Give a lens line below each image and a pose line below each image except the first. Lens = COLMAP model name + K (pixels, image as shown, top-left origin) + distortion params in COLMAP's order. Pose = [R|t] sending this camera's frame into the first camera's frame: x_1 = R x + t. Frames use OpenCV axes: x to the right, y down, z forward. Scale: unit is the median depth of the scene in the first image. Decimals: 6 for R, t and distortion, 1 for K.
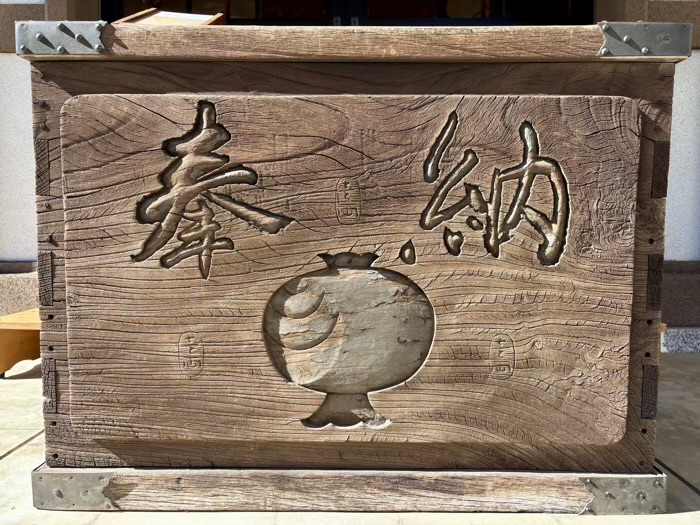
lens RADIAL K [[530.5, 0, 353.3], [0, 530.5, 261.2], [0, 0, 1]] dist [0.053486, -0.059152]
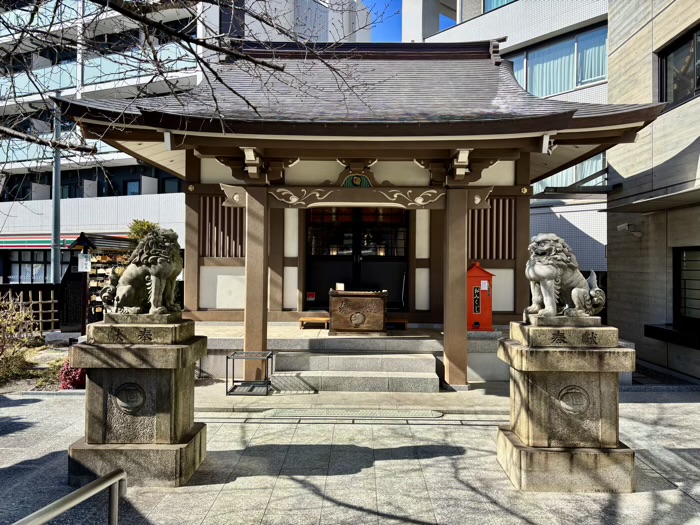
lens RADIAL K [[530.5, 0, 356.0], [0, 530.5, 256.0], [0, 0, 1]] dist [0.053486, -0.059152]
pose [[0.999947, 0.009310, 0.004507, -0.109630], [-0.009071, 0.998688, -0.050406, -0.614936], [-0.004970, 0.050362, 0.998719, -9.971675]]
